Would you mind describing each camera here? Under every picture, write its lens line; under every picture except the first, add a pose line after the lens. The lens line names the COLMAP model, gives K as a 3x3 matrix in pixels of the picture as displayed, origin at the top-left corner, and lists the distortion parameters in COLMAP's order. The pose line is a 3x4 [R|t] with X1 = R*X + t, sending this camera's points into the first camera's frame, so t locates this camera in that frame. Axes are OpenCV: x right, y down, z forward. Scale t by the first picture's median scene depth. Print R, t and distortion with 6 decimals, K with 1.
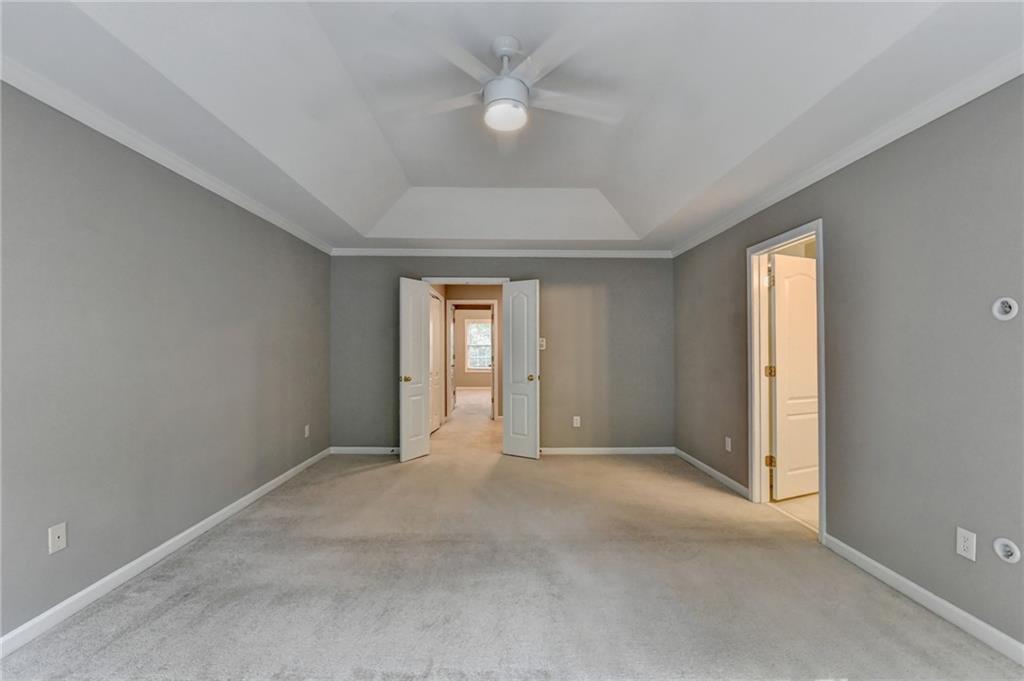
lens RADIAL K [[423.9, 0, 501.1], [0, 423.9, 343.5], [0, 0, 1]] dist [-0.020979, -0.001376]
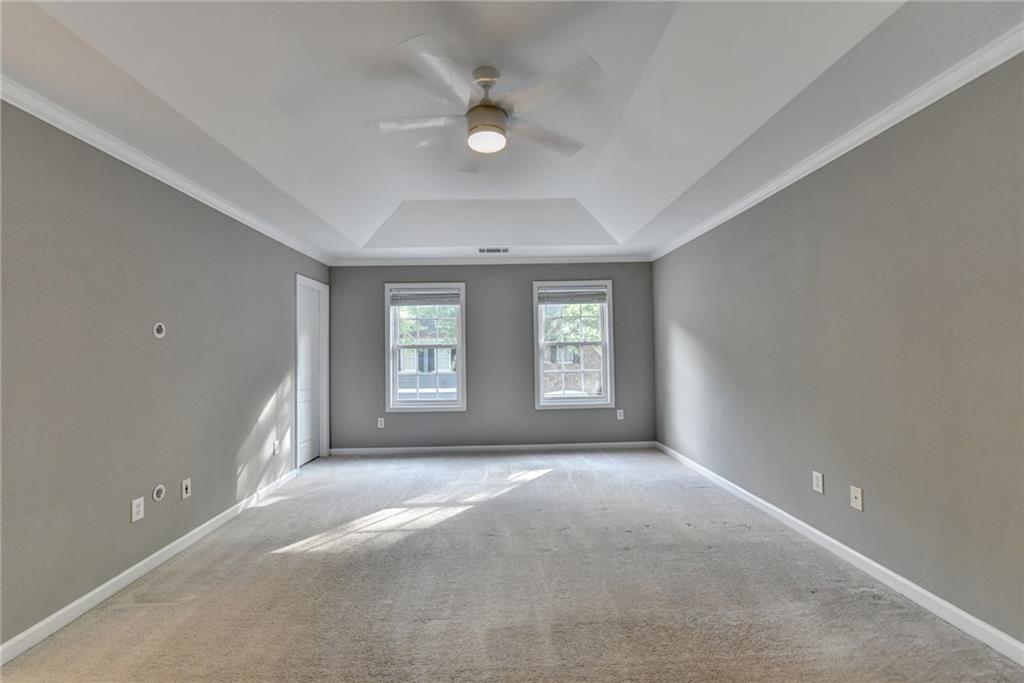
lens RADIAL K [[420.4, 0, 510.9], [0, 420.4, 350.9], [0, 0, 1]] dist [-0.016965, -0.000273]
pose [[-0.999271, 0.015623, -0.034828, 0.001825], [0.015932, 0.999836, -0.008625, 0.011303], [0.034688, -0.009174, -0.999356, 1.197812]]
